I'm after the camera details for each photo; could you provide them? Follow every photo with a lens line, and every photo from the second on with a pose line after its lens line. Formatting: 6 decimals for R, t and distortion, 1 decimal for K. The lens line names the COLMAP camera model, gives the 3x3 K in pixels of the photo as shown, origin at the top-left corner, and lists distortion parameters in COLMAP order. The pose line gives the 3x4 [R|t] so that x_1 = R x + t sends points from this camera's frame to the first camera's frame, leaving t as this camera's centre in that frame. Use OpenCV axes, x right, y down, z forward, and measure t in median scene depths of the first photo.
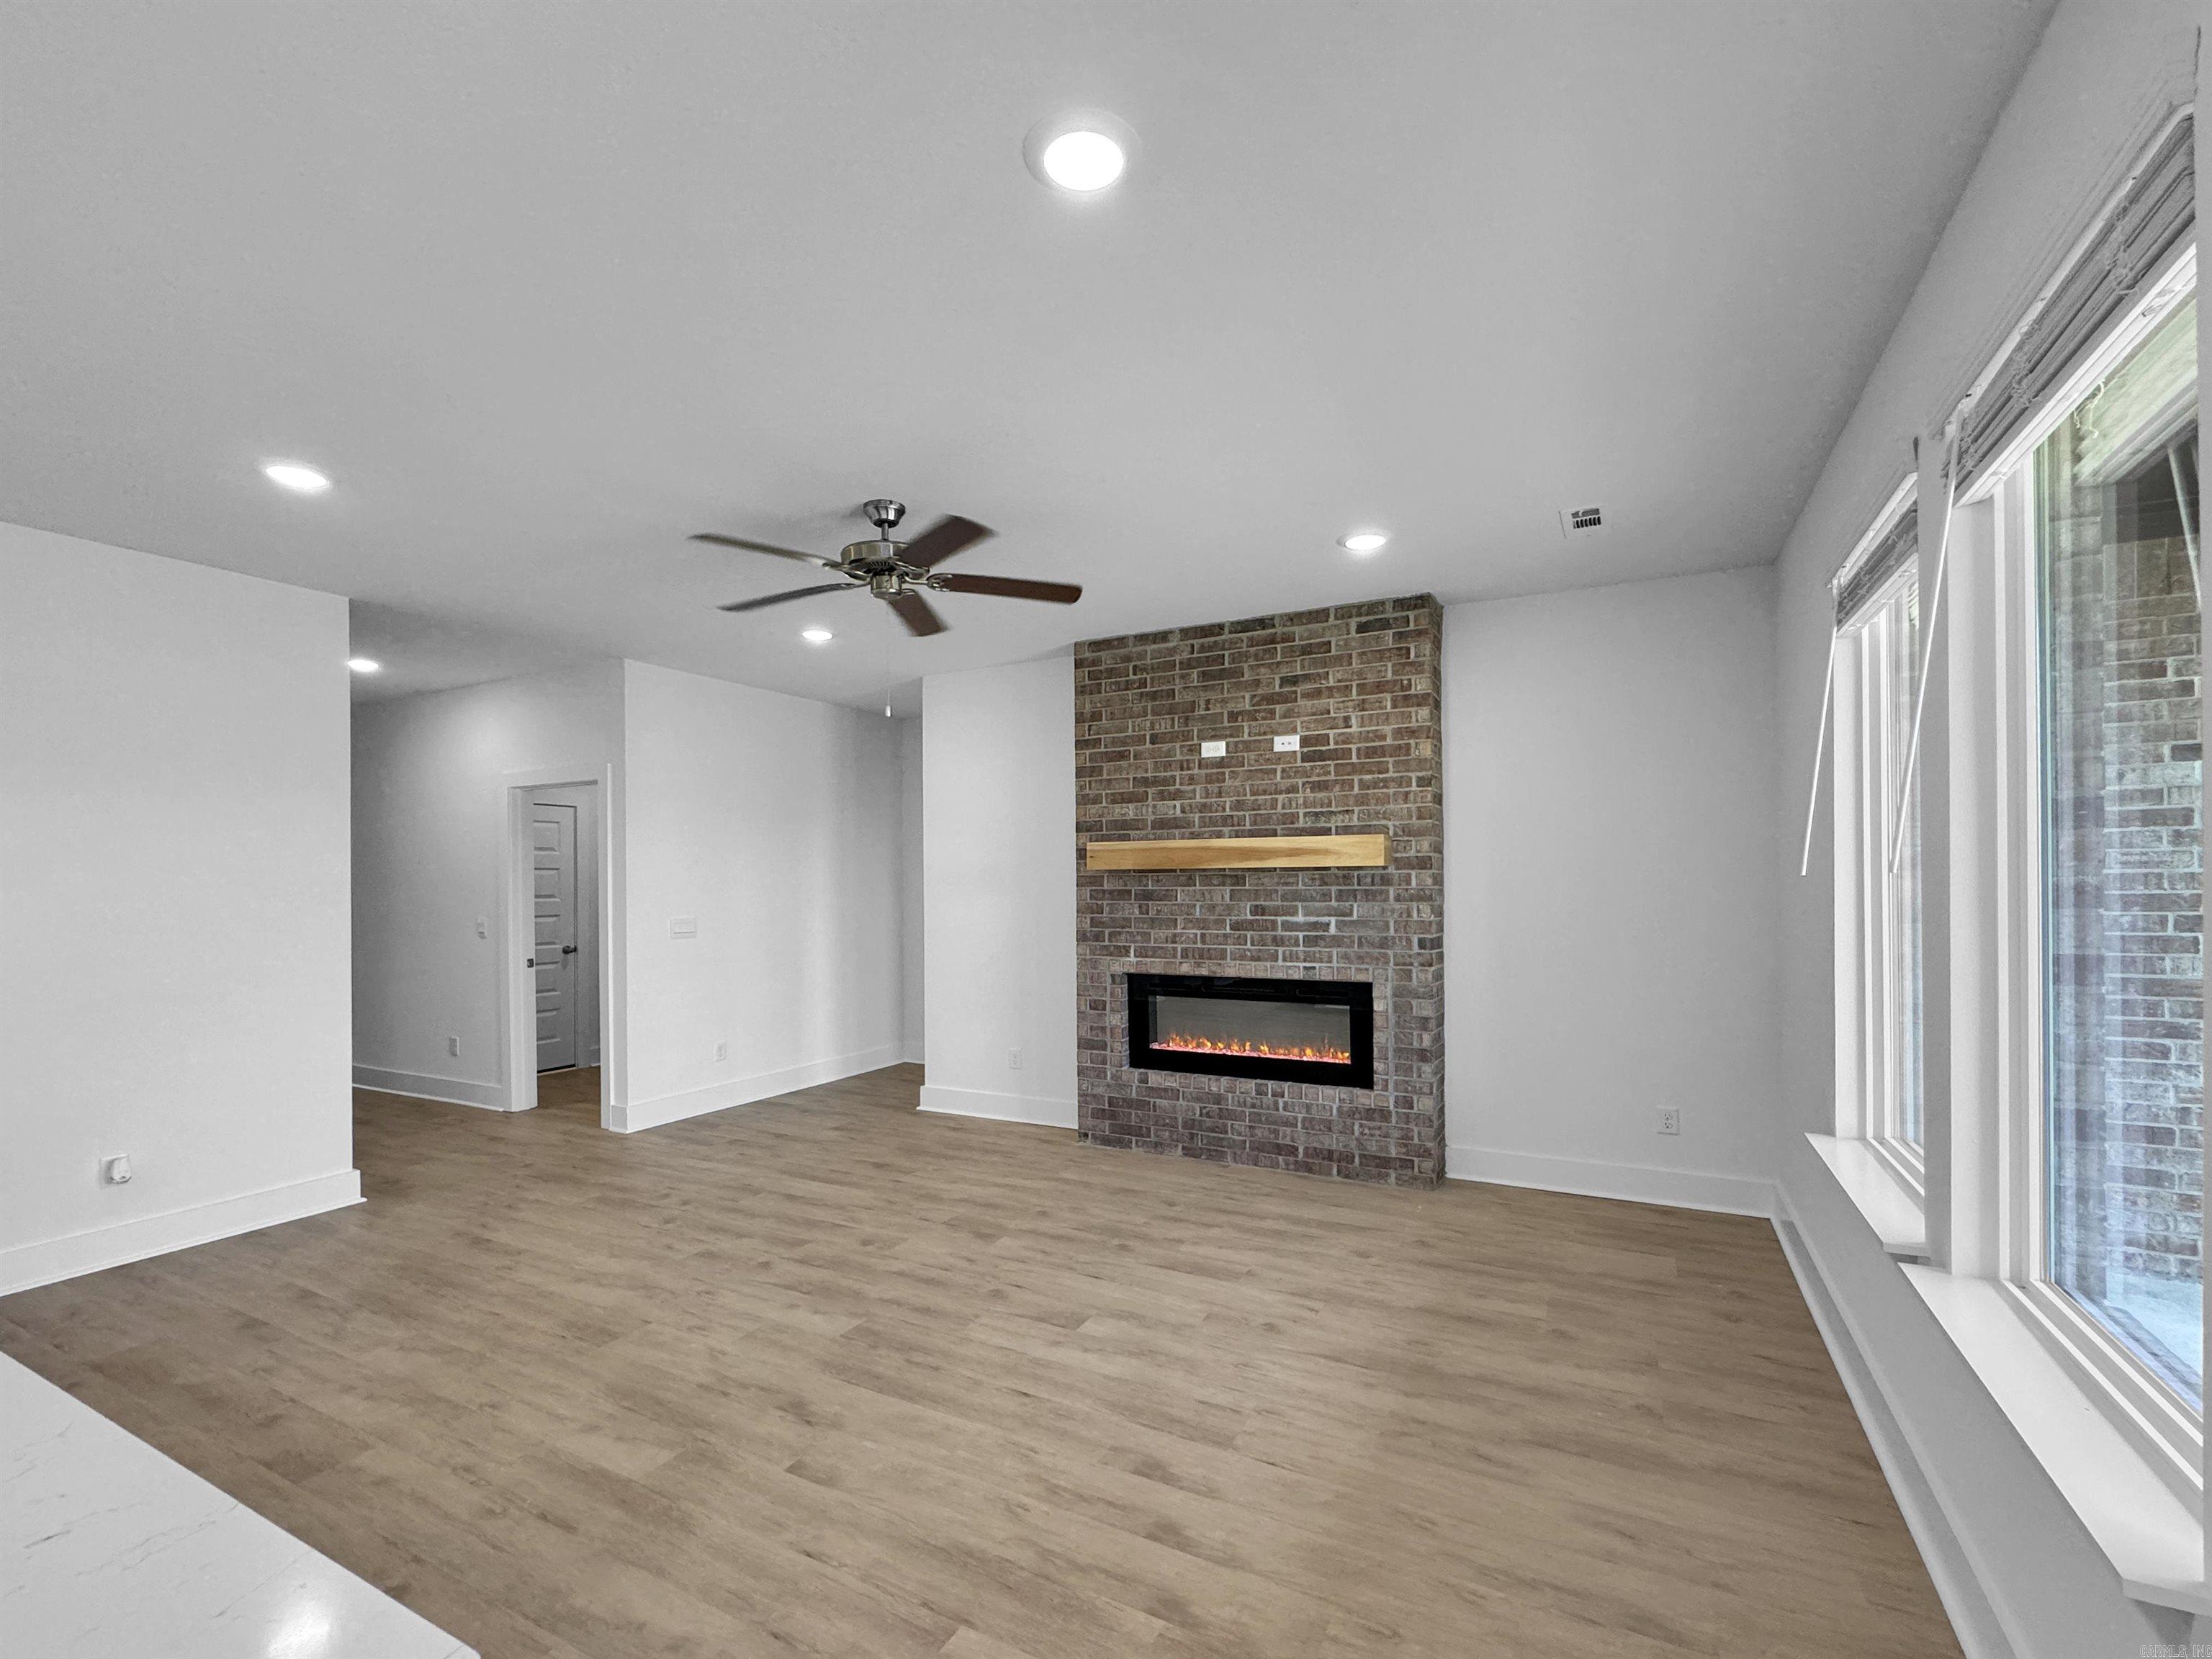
lens RADIAL K [[812.5, 0, 1033.0], [0, 812.5, 876.8], [0, 0, 1]] dist [-0.000468, -0.000016]
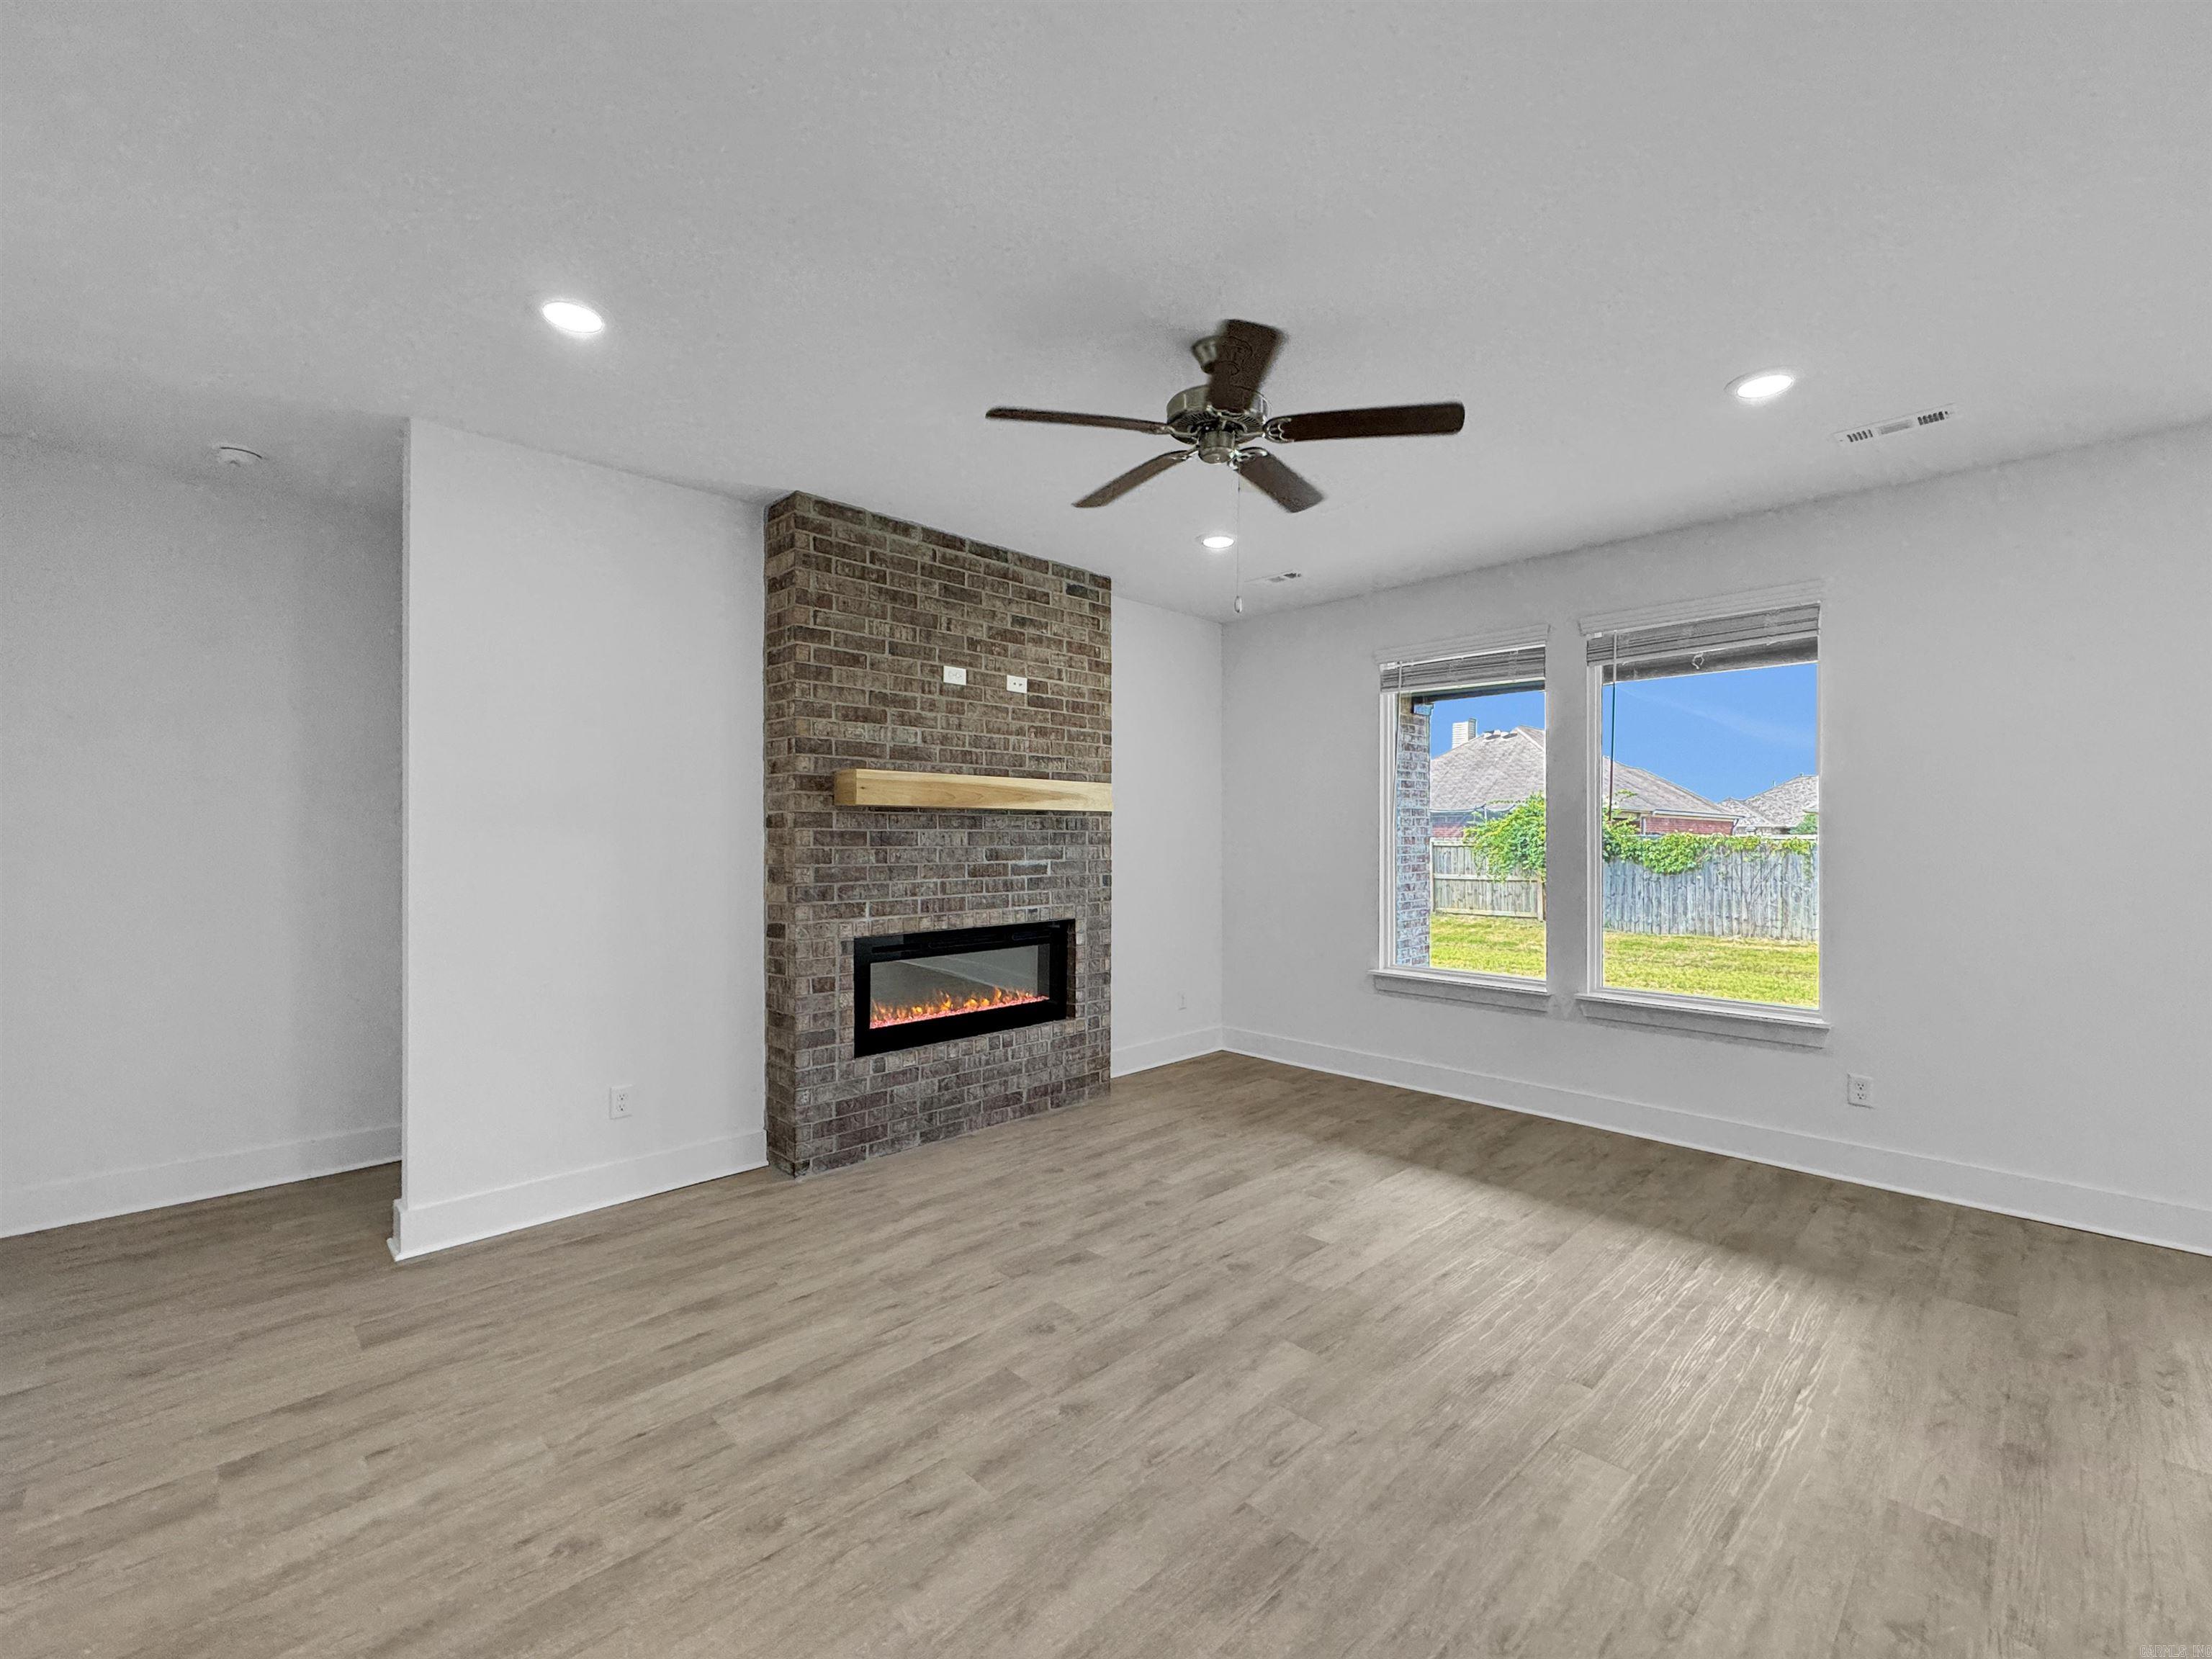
lens RADIAL K [[922.0, 0, 1106.0], [0, 922.0, 829.5], [0, 0, 1]] dist [-0.000438, 0.000069]
pose [[0.361877, 0.014871, 0.932107, -0.682184], [-0.009177, 0.999881, -0.012390, 0.024343], [-0.932181, -0.004070, 0.361971, 0.491449]]
